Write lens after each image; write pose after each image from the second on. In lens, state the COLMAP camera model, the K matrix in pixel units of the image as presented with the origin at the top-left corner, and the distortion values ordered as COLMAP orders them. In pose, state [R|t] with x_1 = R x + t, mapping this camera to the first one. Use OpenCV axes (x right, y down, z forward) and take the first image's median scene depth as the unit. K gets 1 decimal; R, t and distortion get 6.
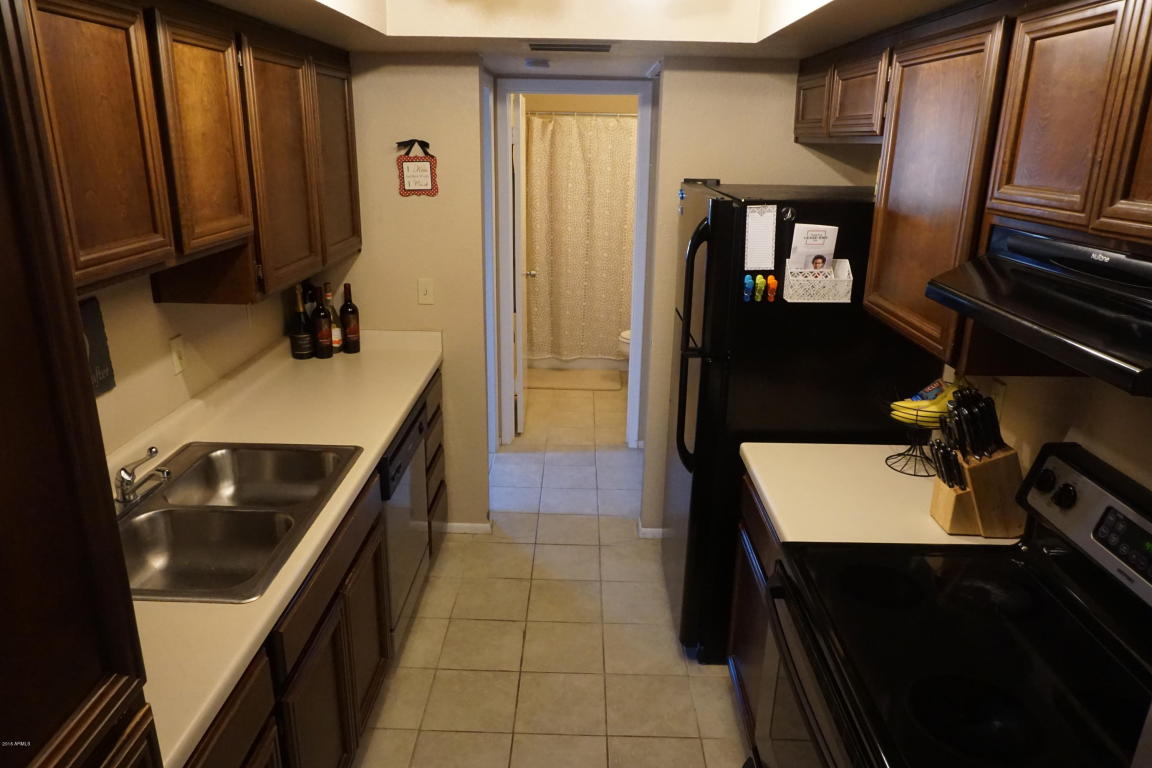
lens RADIAL K [[779.2, 0, 584.5], [0, 779.2, 372.5], [0, 0, 1]] dist [-0.007564, -0.001046]
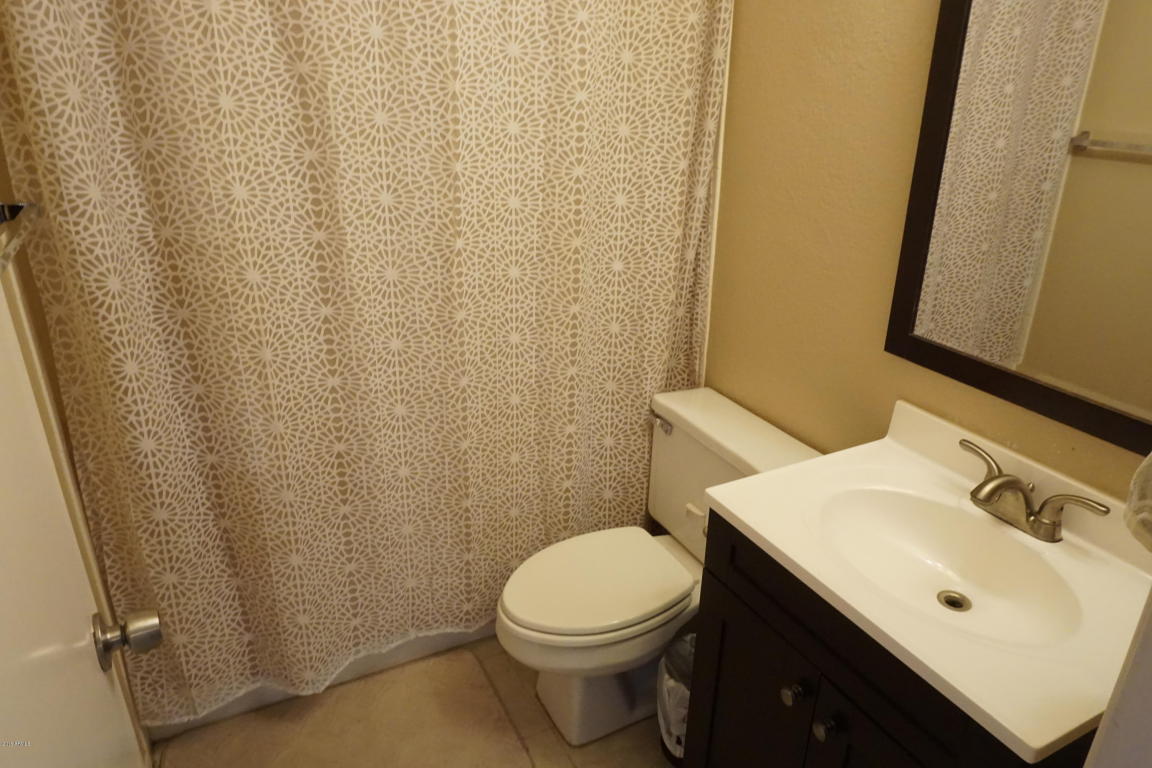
lens RADIAL K [[779.2, 0, 575.8], [0, 779.2, 382.8], [0, 0, 1]] dist [-0.007564, -0.001046]
pose [[0.889774, -0.184708, 0.417356, -0.038520], [0.142974, 0.981225, 0.129447, -0.168479], [-0.433430, -0.055507, 0.899476, 0.722549]]
